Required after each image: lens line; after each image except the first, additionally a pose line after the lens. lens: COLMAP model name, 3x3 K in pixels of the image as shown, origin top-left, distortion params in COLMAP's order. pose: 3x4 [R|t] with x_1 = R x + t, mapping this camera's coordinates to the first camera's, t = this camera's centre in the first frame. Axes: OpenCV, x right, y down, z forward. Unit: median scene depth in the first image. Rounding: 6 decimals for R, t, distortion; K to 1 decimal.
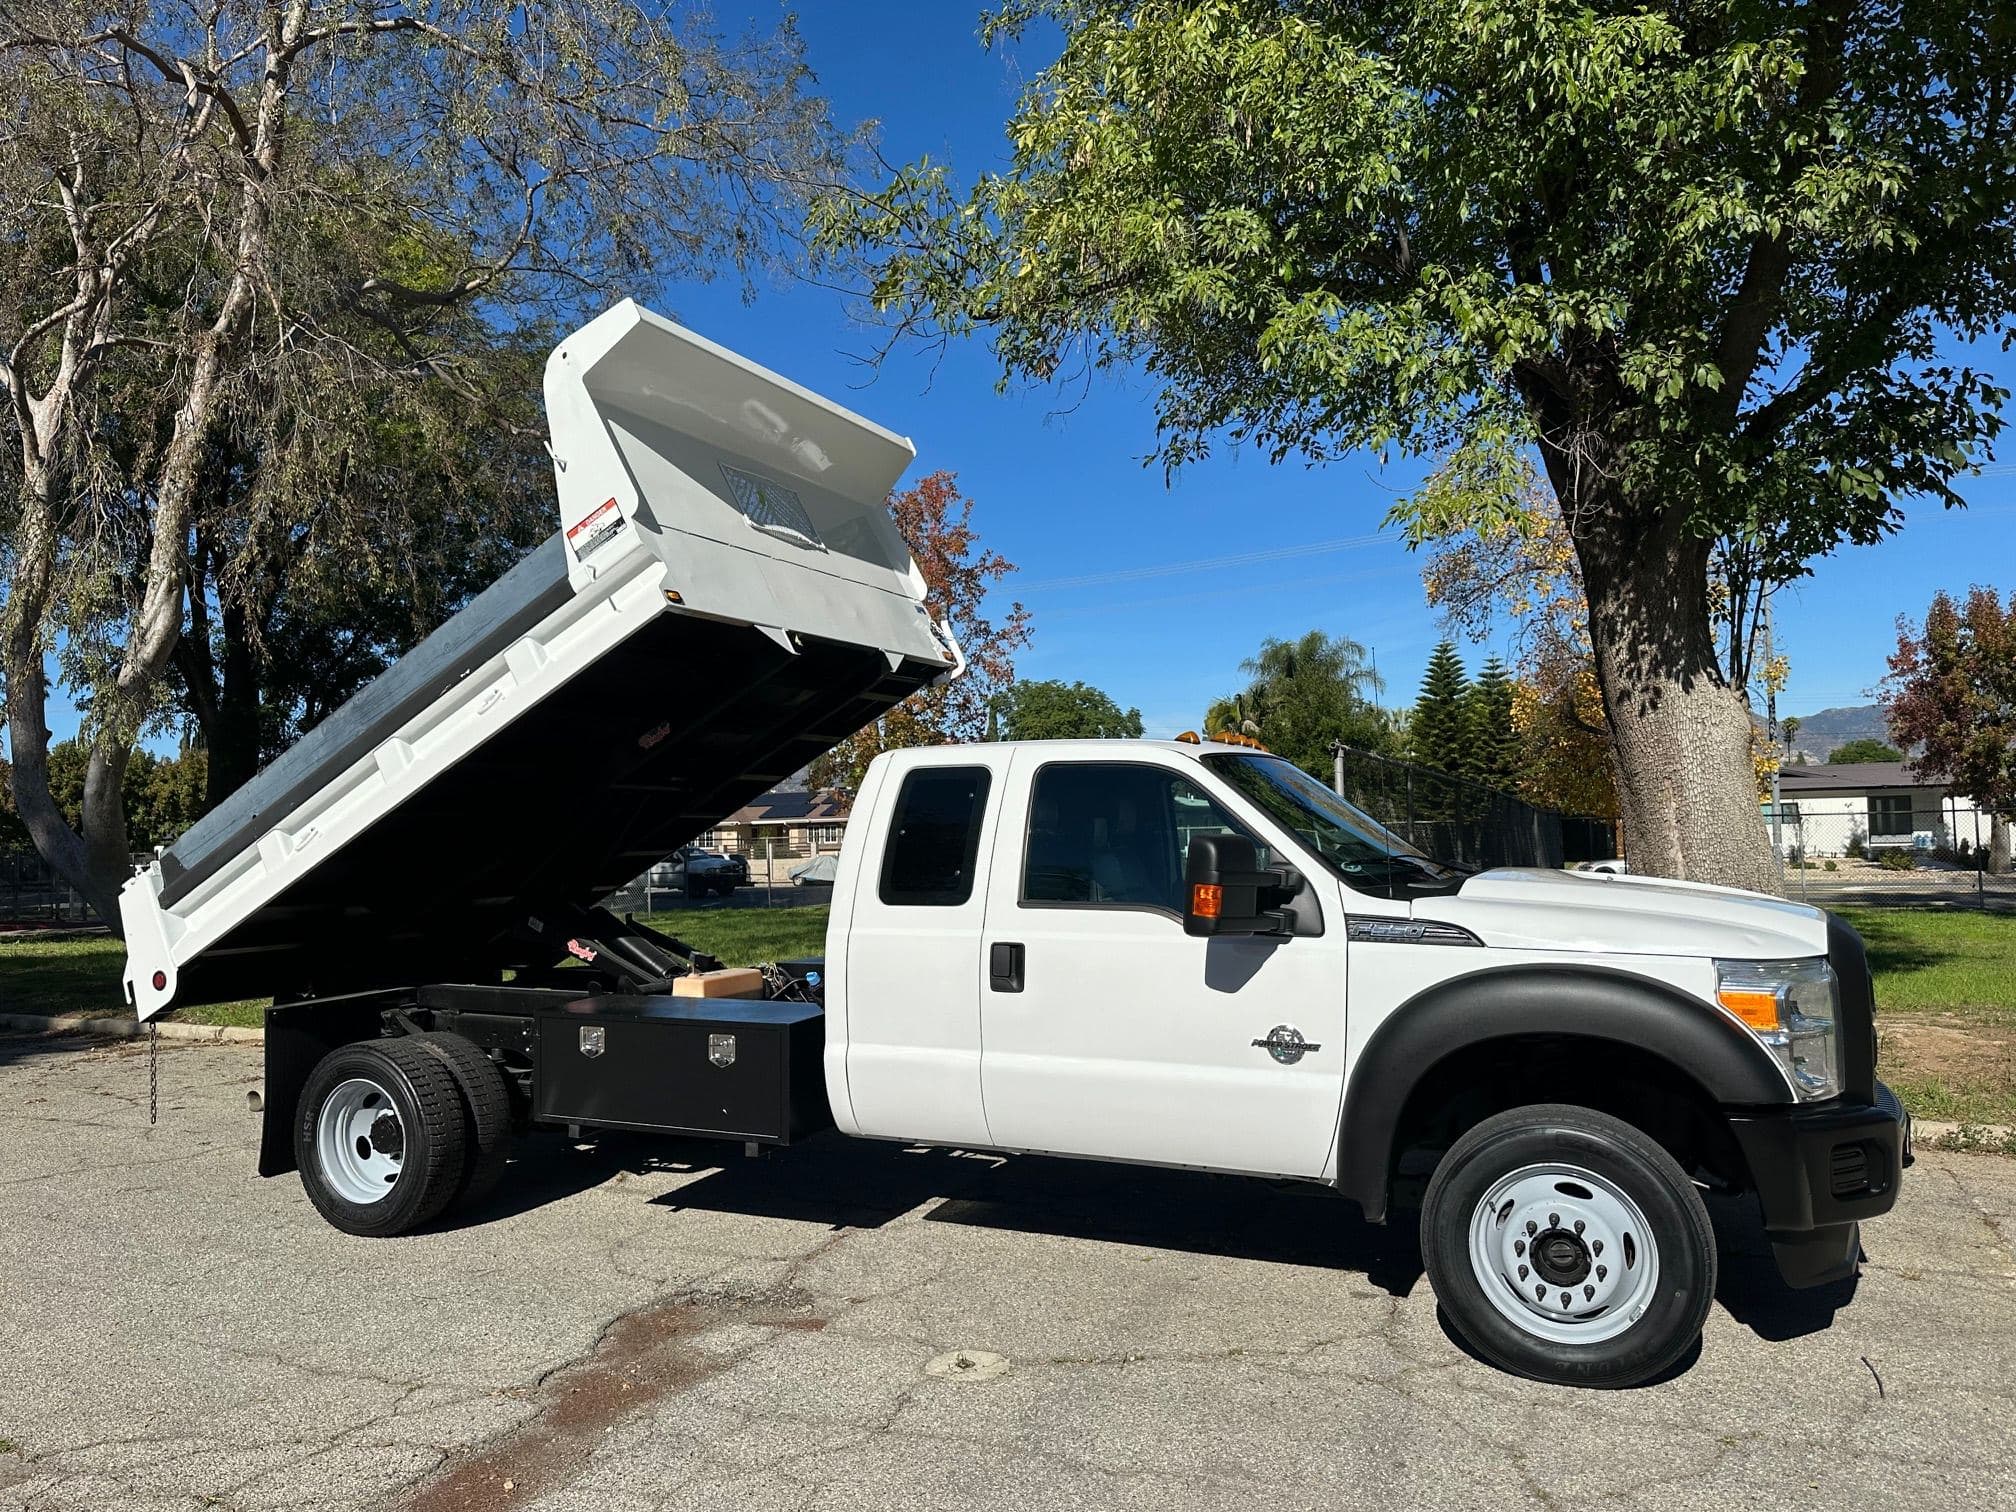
lens RADIAL K [[1424.4, 0, 1006.4], [0, 1424.4, 771.0], [0, 0, 1]] dist [0.040685, -0.051823]
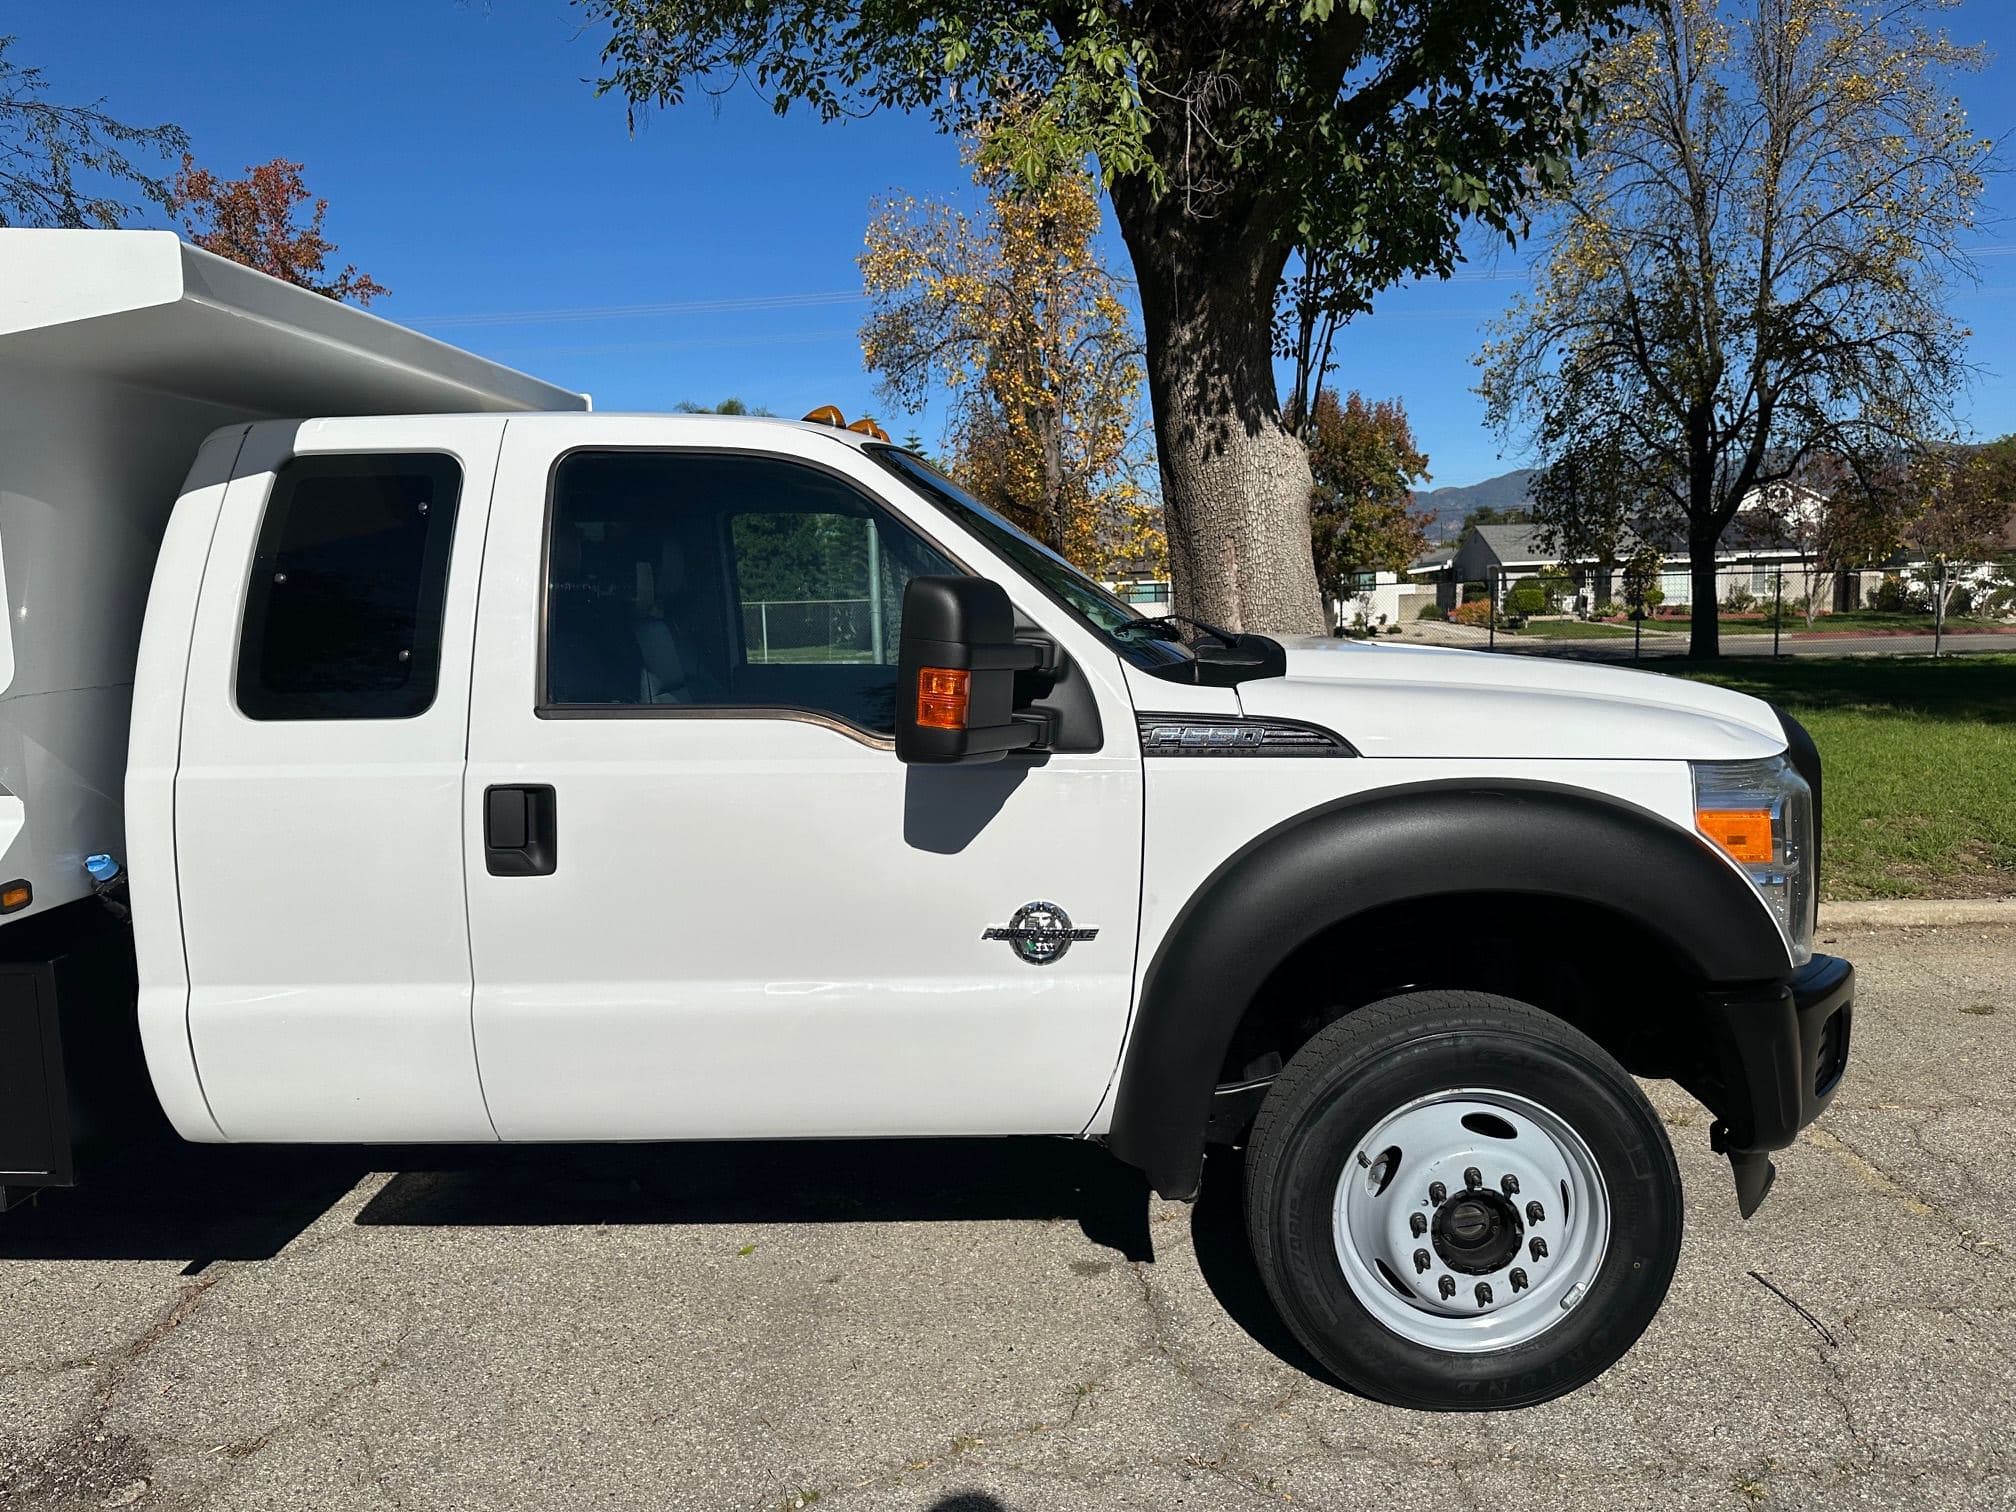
lens RADIAL K [[1429.6, 0, 1004.3], [0, 1429.6, 750.5], [0, 0, 1]] dist [0.039018, -0.057436]
pose [[0.917031, -0.043048, 0.396486, -0.041905], [-0.012556, 0.990548, 0.136589, 0.029793], [-0.398618, -0.130234, 0.907823, 0.400447]]
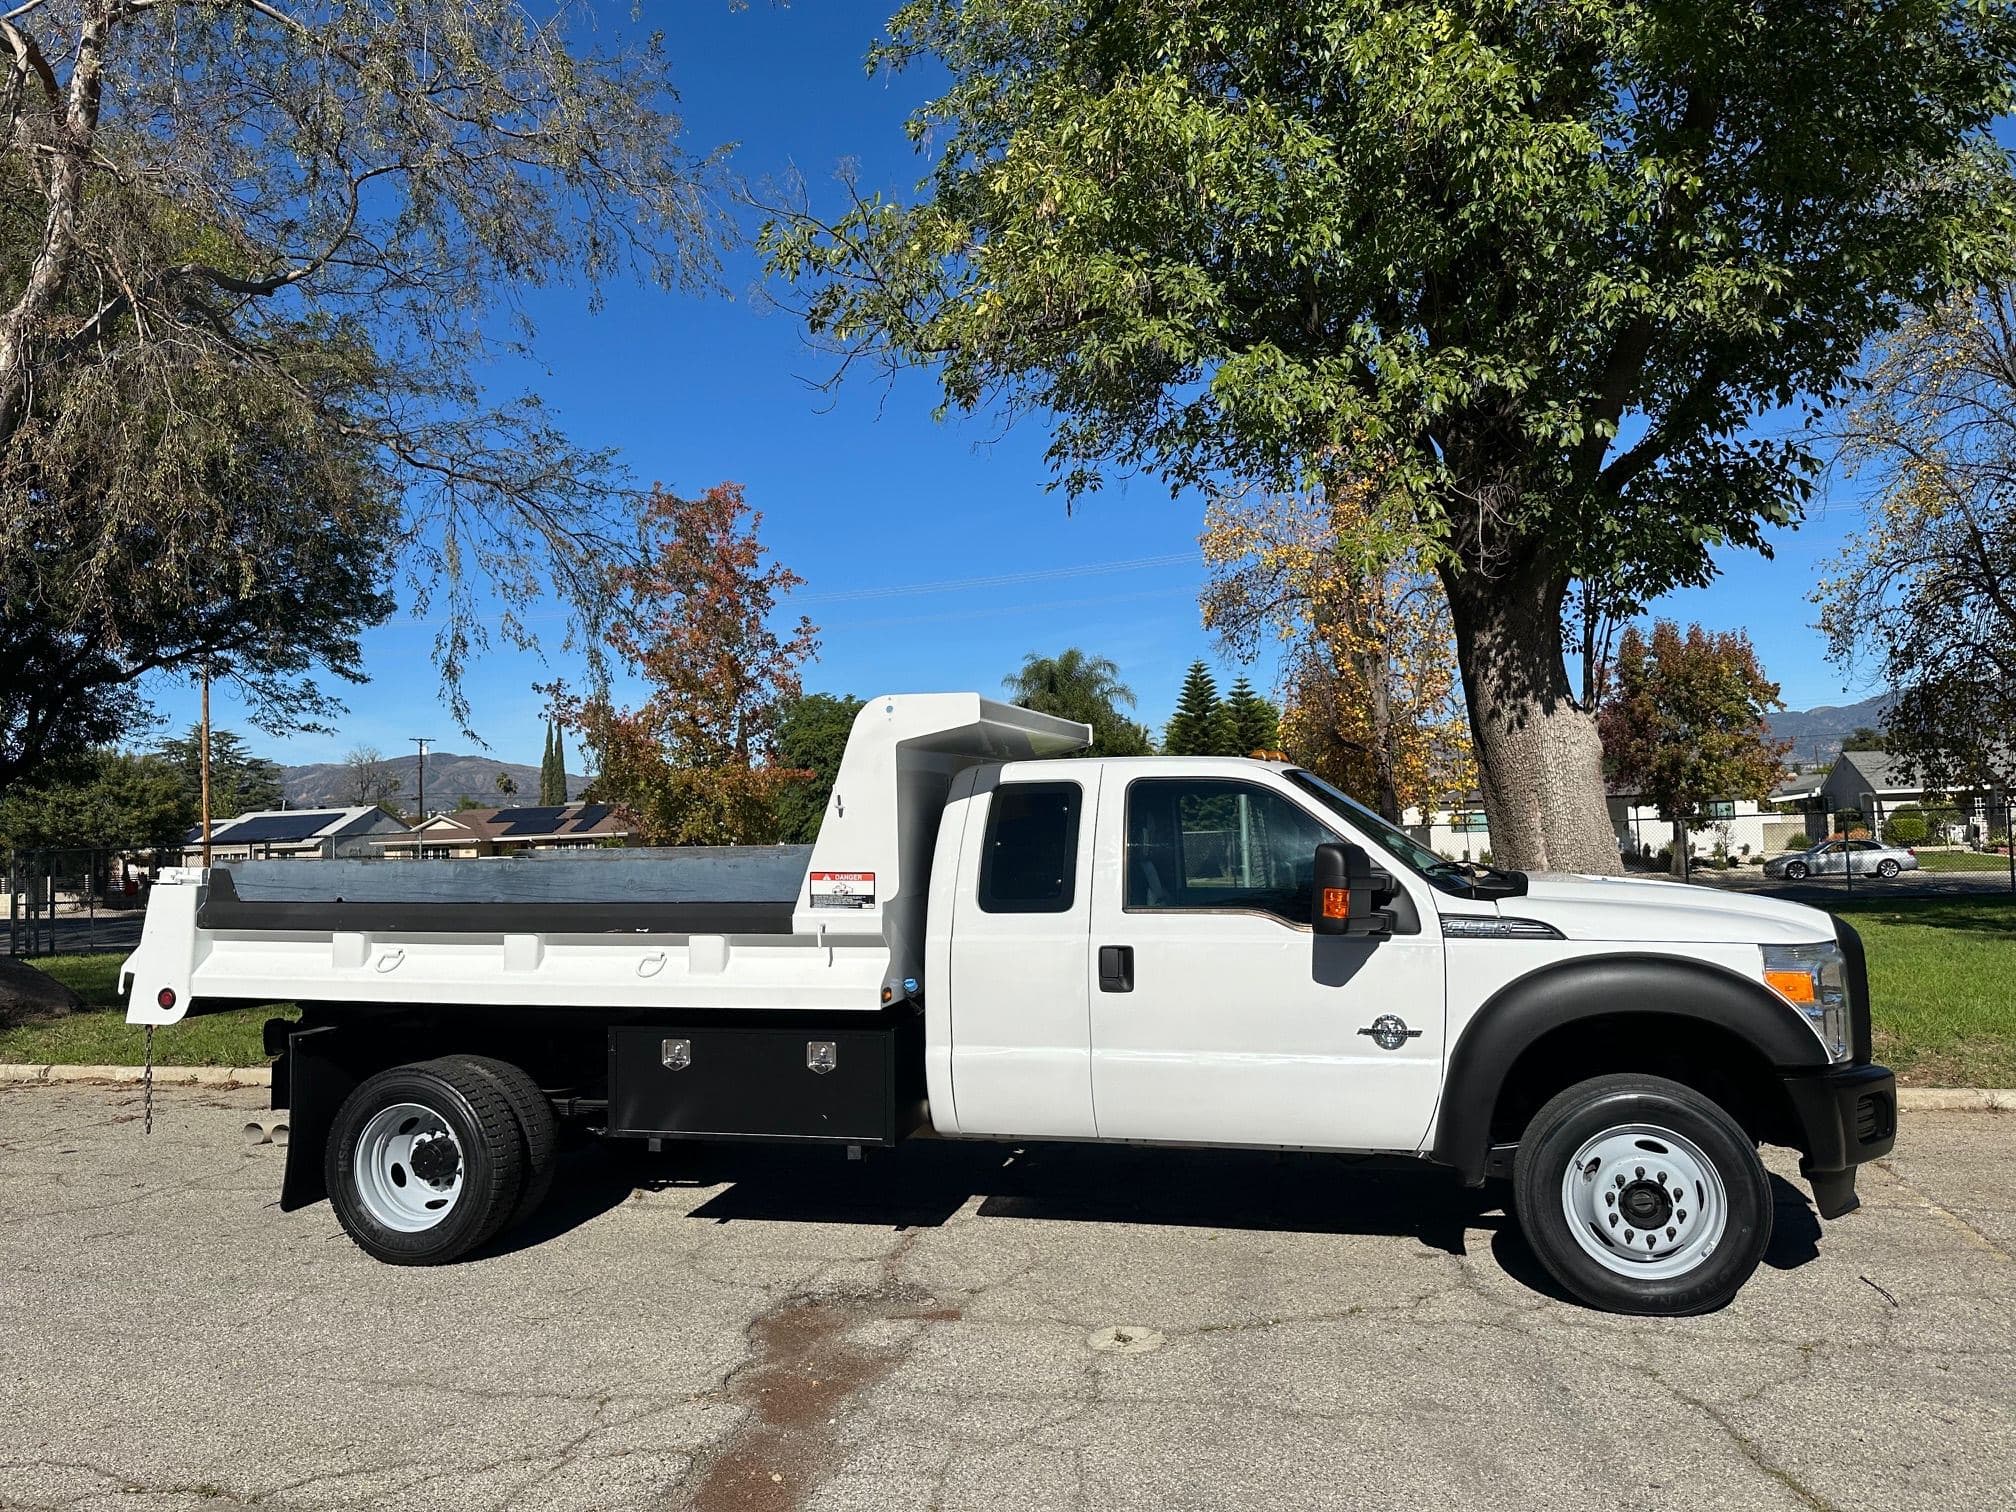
lens RADIAL K [[1422.0, 0, 1008.0], [0, 1422.0, 756.0], [0, 0, 1]] dist [0.044479, -0.052747]
pose [[0.982728, 0.002136, 0.185043, -0.255790], [0.001441, 0.999815, -0.019196, -0.002172], [-0.185049, 0.019131, 0.982543, -0.039576]]
